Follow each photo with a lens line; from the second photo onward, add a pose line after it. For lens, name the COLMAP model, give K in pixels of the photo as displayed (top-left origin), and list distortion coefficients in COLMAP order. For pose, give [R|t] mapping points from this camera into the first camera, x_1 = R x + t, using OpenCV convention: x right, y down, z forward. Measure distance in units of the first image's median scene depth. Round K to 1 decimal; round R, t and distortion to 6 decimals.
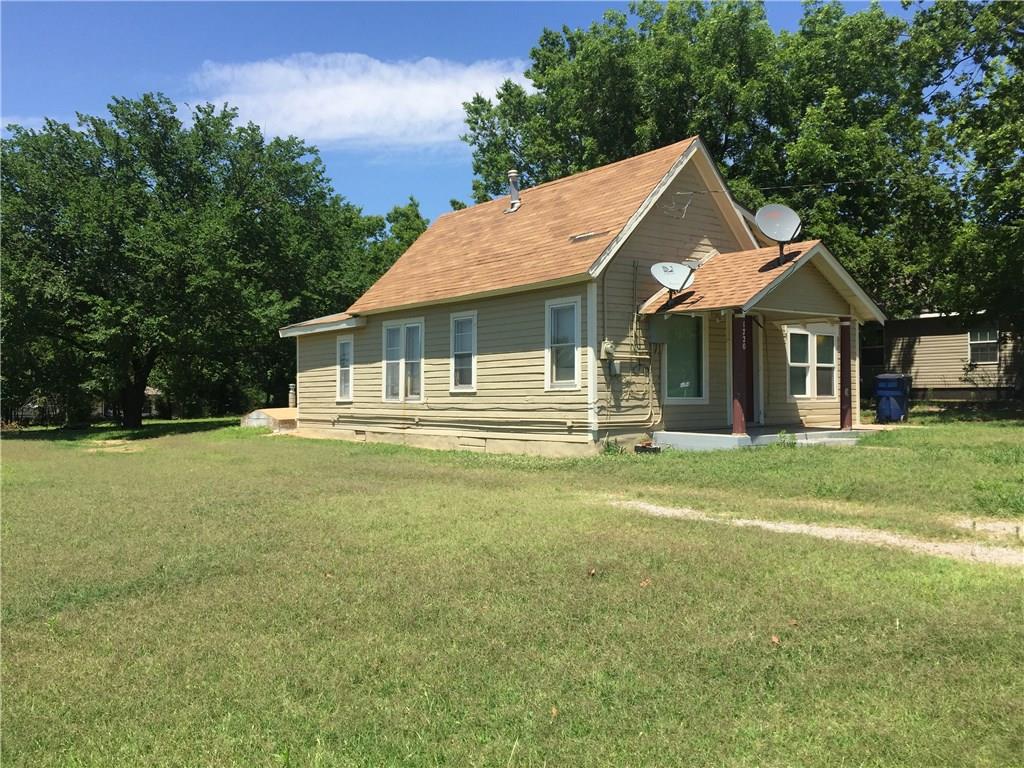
lens RADIAL K [[878.0, 0, 511.2], [0, 878.0, 382.5], [0, 0, 1]] dist [0.042871, -0.016511]
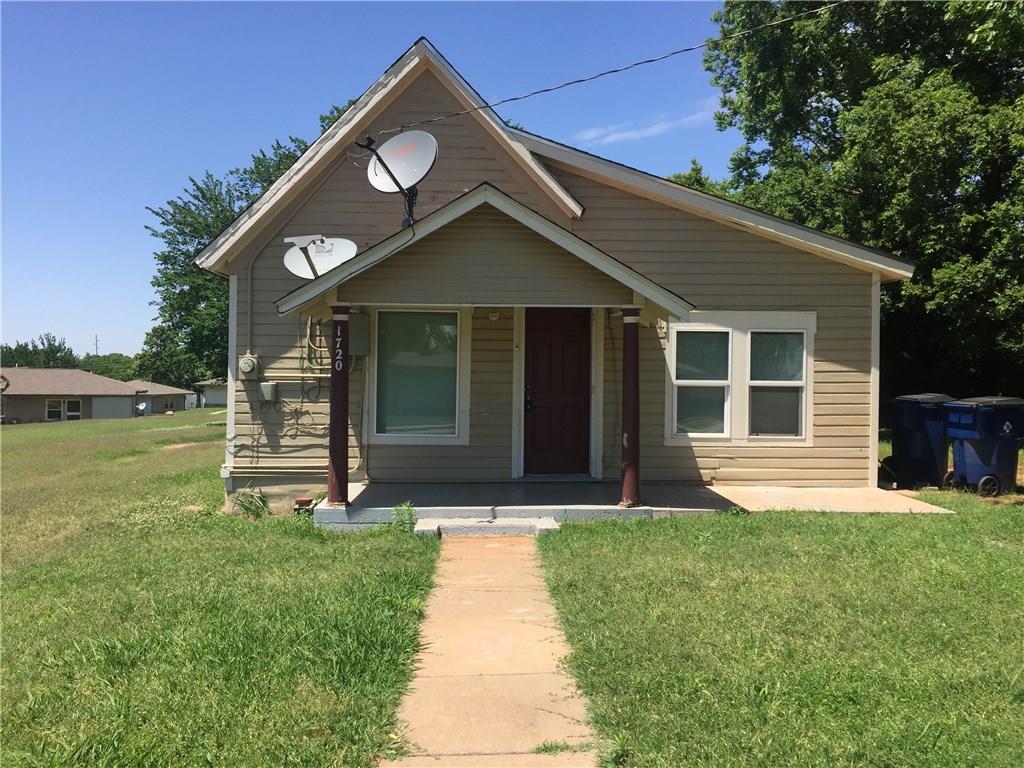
lens RADIAL K [[878.0, 0, 511.8], [0, 878.0, 379.4], [0, 0, 1]] dist [0.042871, -0.016511]
pose [[0.817557, 0.017883, -0.575570, 0.587582], [-0.004930, 0.999698, 0.024058, -0.037954], [0.575826, -0.016831, 0.817399, 0.448353]]
